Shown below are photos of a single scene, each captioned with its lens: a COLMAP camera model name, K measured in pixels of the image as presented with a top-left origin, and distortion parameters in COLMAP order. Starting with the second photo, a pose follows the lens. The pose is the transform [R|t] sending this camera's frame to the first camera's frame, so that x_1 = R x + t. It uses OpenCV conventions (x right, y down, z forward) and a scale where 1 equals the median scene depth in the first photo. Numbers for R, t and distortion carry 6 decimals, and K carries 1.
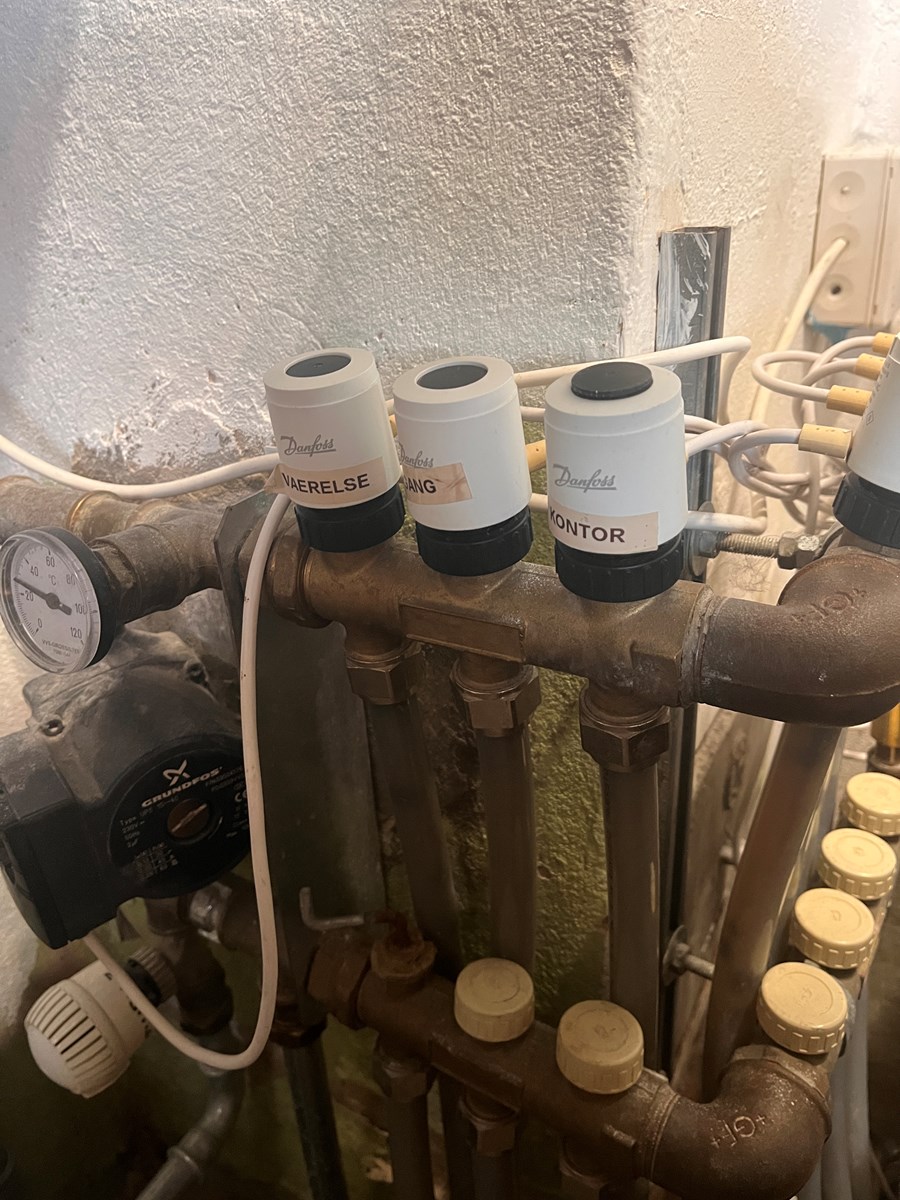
lens RADIAL K [[925.3, 0, 438.0], [0, 925.3, 592.3], [0, 0, 1]] dist [0.038351, -0.038953]
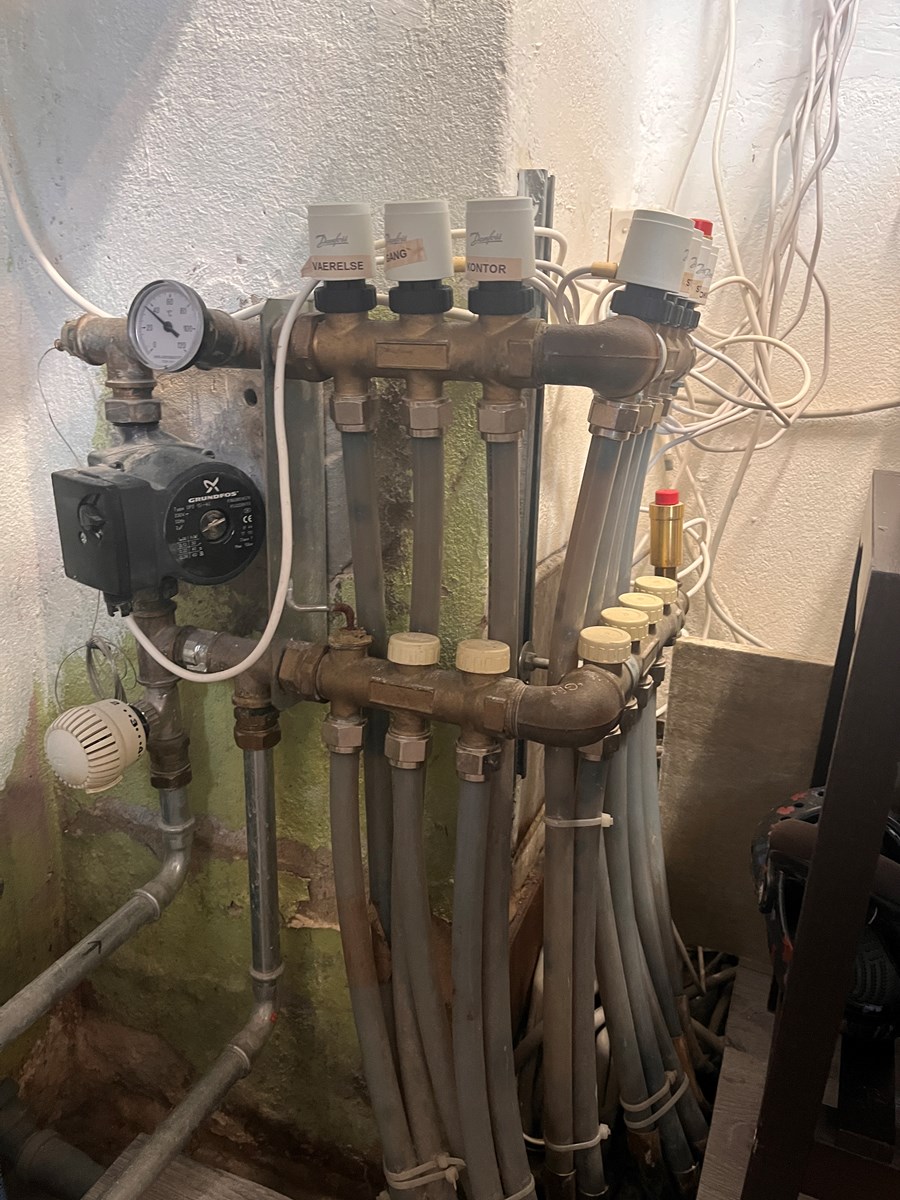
lens RADIAL K [[925.3, 0, 452.3], [0, 925.3, 603.8], [0, 0, 1]] dist [0.038351, -0.038953]
pose [[0.983372, 0.038541, 0.177467, -0.164248], [-0.006378, 0.983948, -0.178342, 0.693597], [-0.181492, 0.174245, 0.967832, -0.544955]]
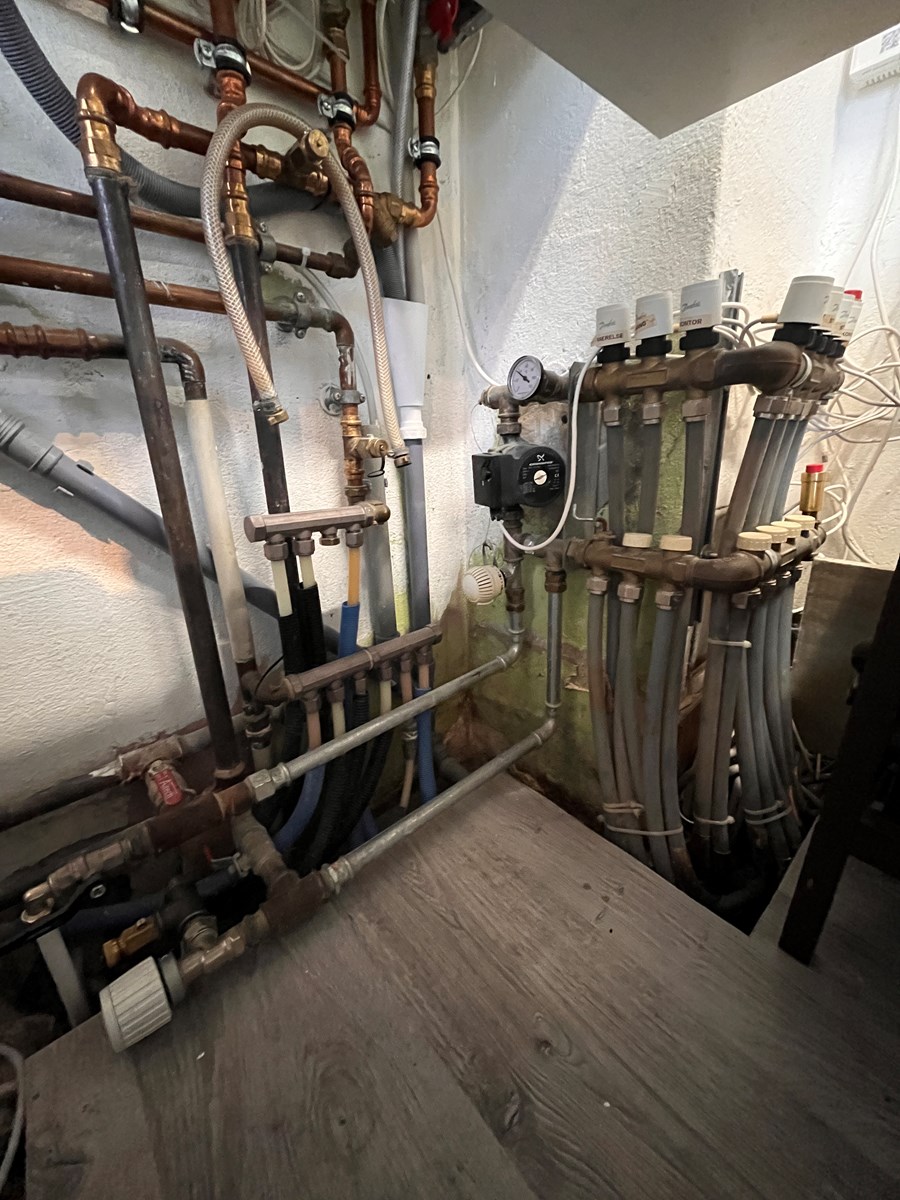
lens RADIAL K [[485.2, 0, 448.4], [0, 485.2, 598.4], [0, 0, 1]] dist [-0.004705, -0.000368]
pose [[0.954492, 0.113270, -0.275889, -0.072349], [-0.147302, 0.983409, -0.105869, 0.950686], [0.259320, 0.141690, 0.955341, -0.653153]]
